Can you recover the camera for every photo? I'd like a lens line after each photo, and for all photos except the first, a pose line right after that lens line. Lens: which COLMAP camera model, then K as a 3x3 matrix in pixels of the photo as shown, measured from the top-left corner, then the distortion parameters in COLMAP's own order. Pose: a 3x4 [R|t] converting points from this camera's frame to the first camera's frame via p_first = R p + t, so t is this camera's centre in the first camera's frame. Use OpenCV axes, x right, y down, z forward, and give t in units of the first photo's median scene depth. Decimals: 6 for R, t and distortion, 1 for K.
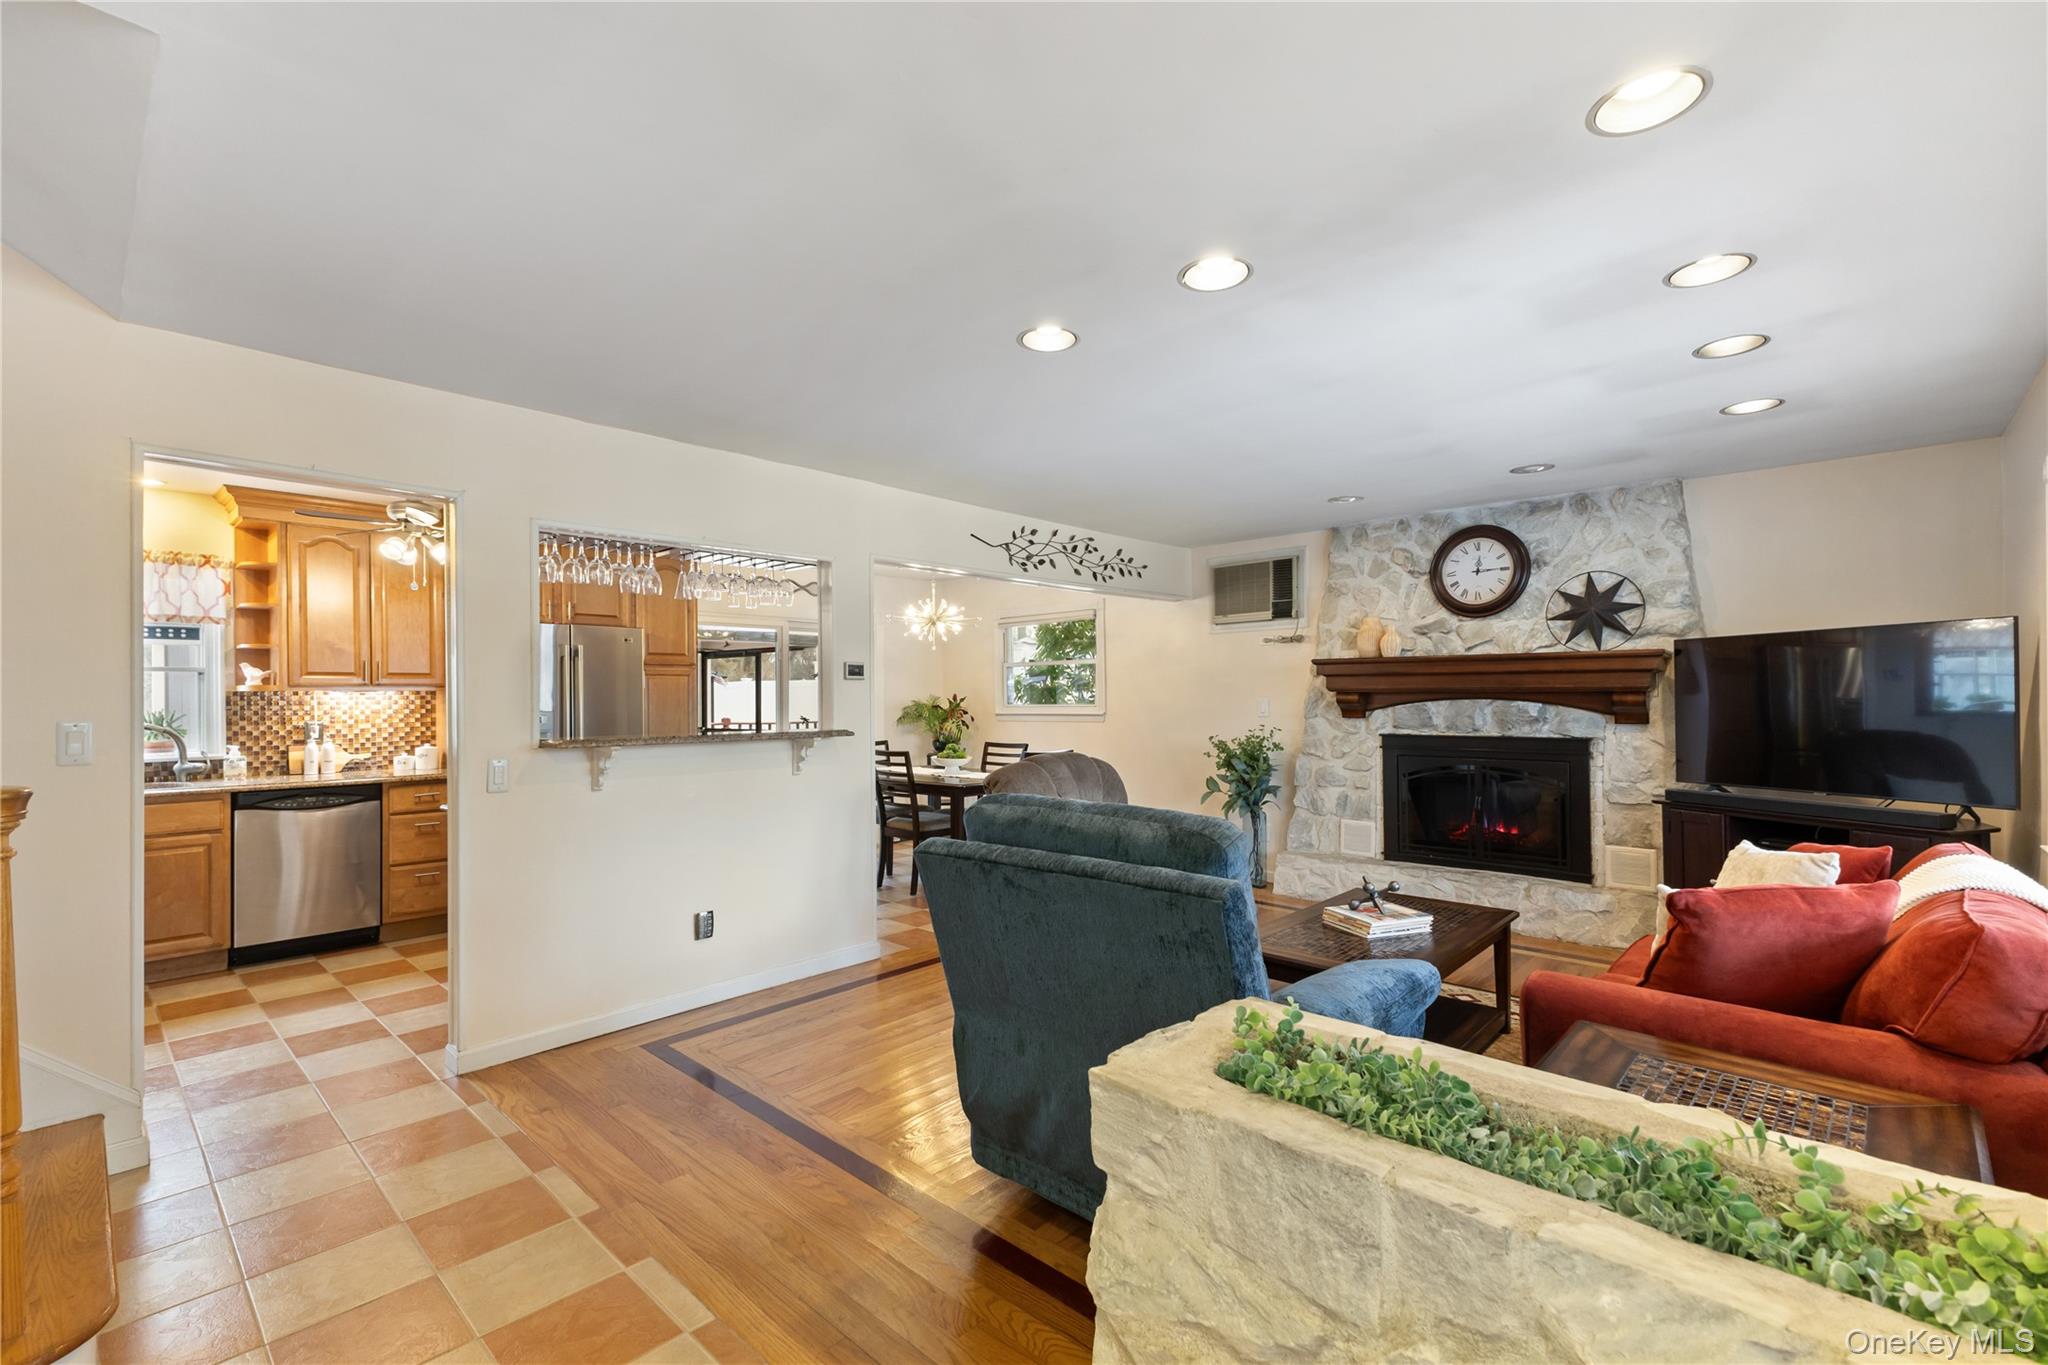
lens RADIAL K [[882.9, 0, 1025.8], [0, 882.9, 690.7], [0, 0, 1]] dist [0.003447, -0.000171]
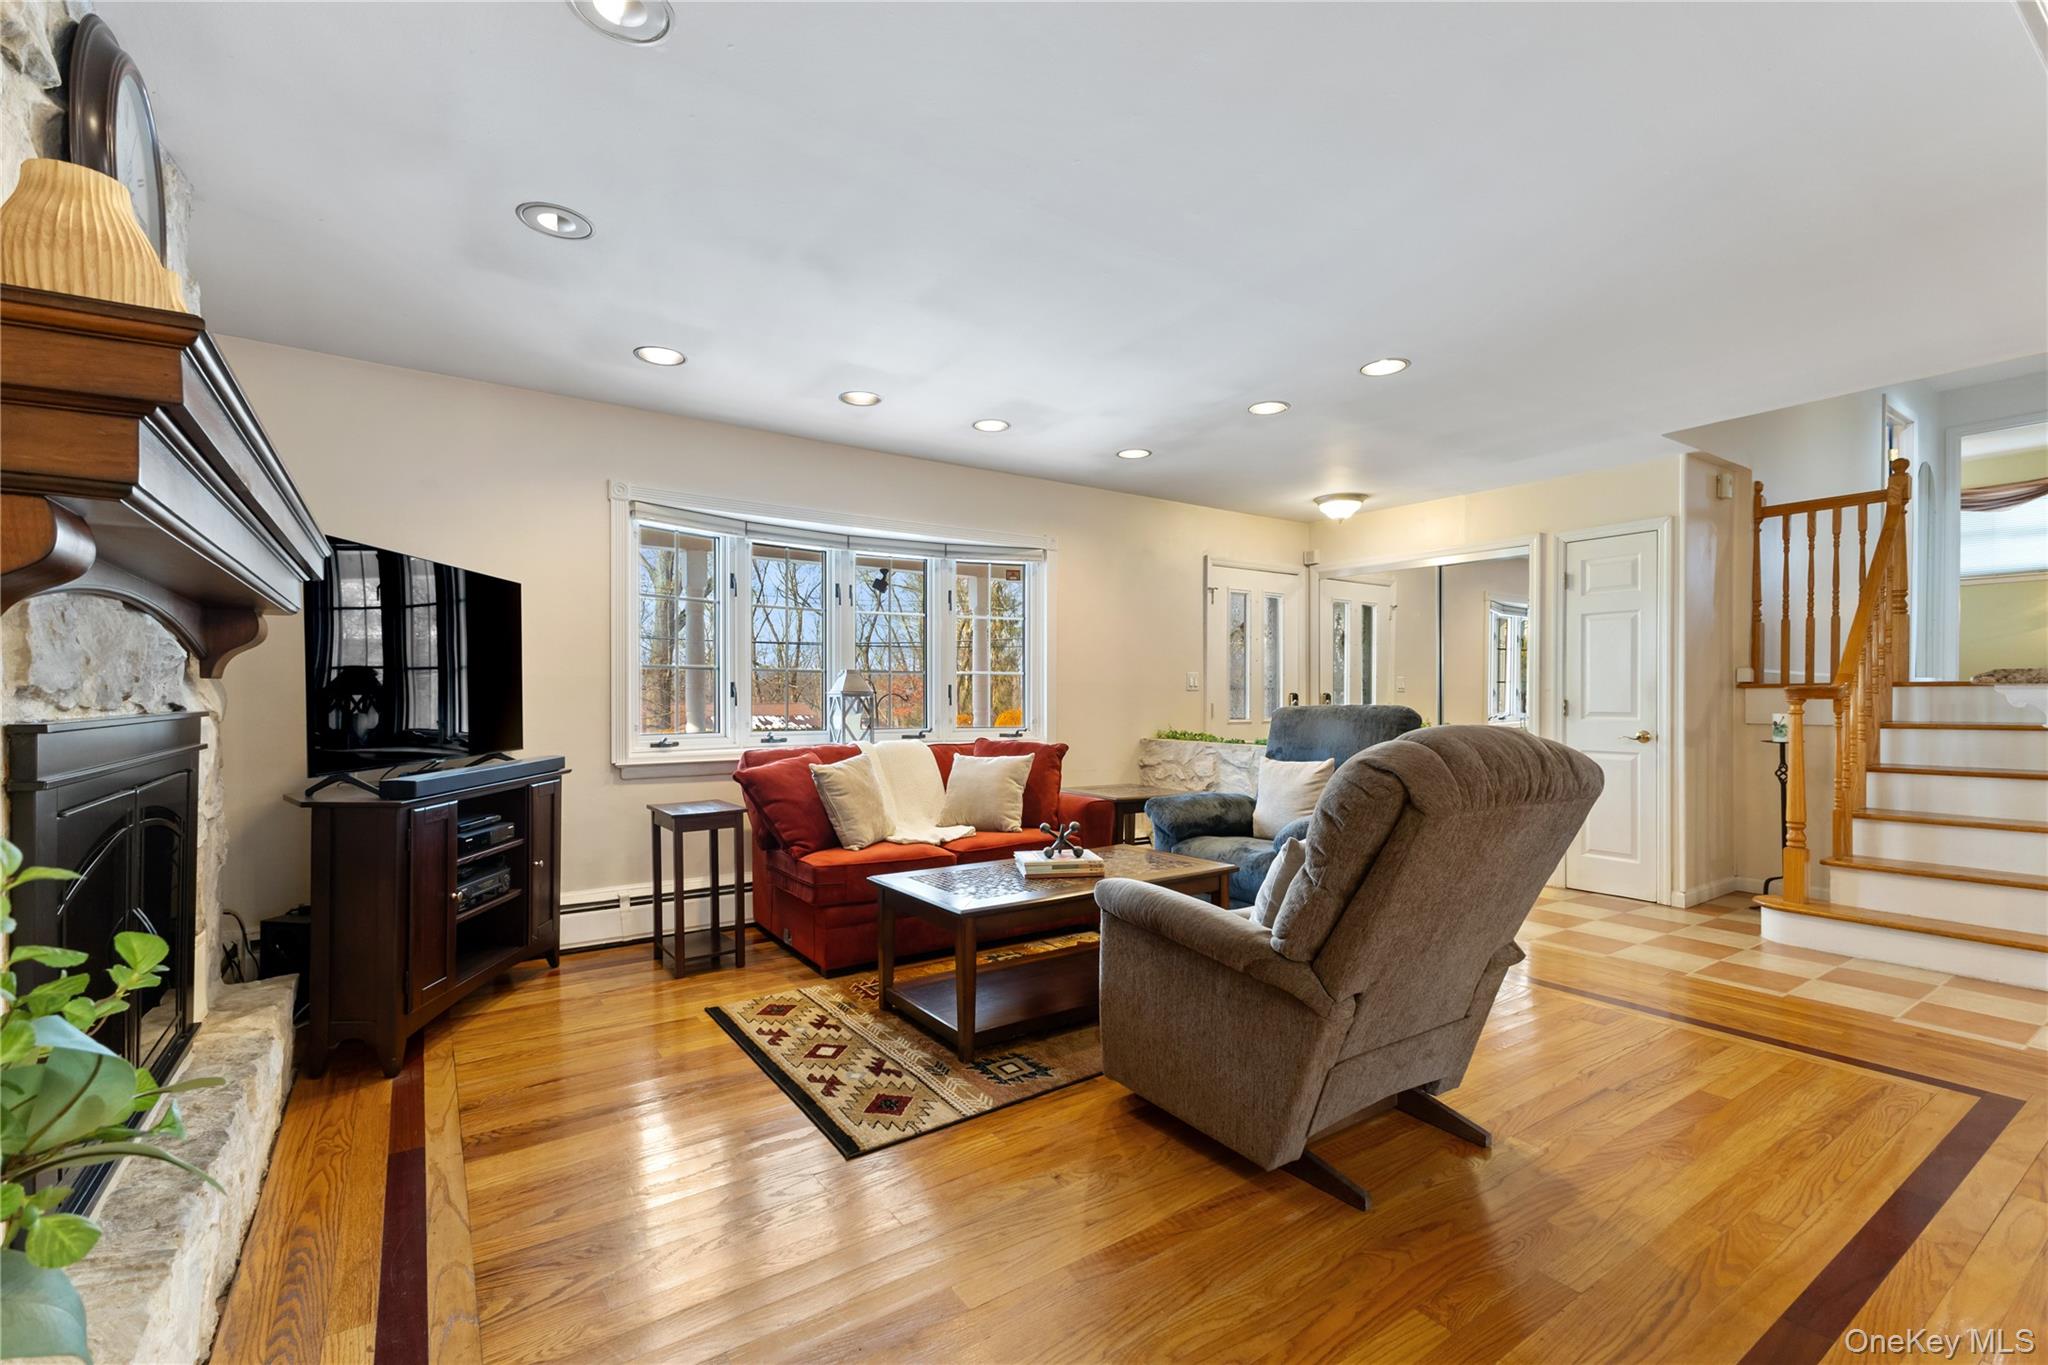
lens RADIAL K [[885.3, 0, 1032.7], [0, 885.3, 693.3], [0, 0, 1]] dist [0.005996, -0.000233]
pose [[-0.976609, 0.006435, 0.214926, 0.129650], [0.005899, 0.999978, -0.003136, 0.041597], [-0.214942, -0.001795, -0.976625, 1.225138]]
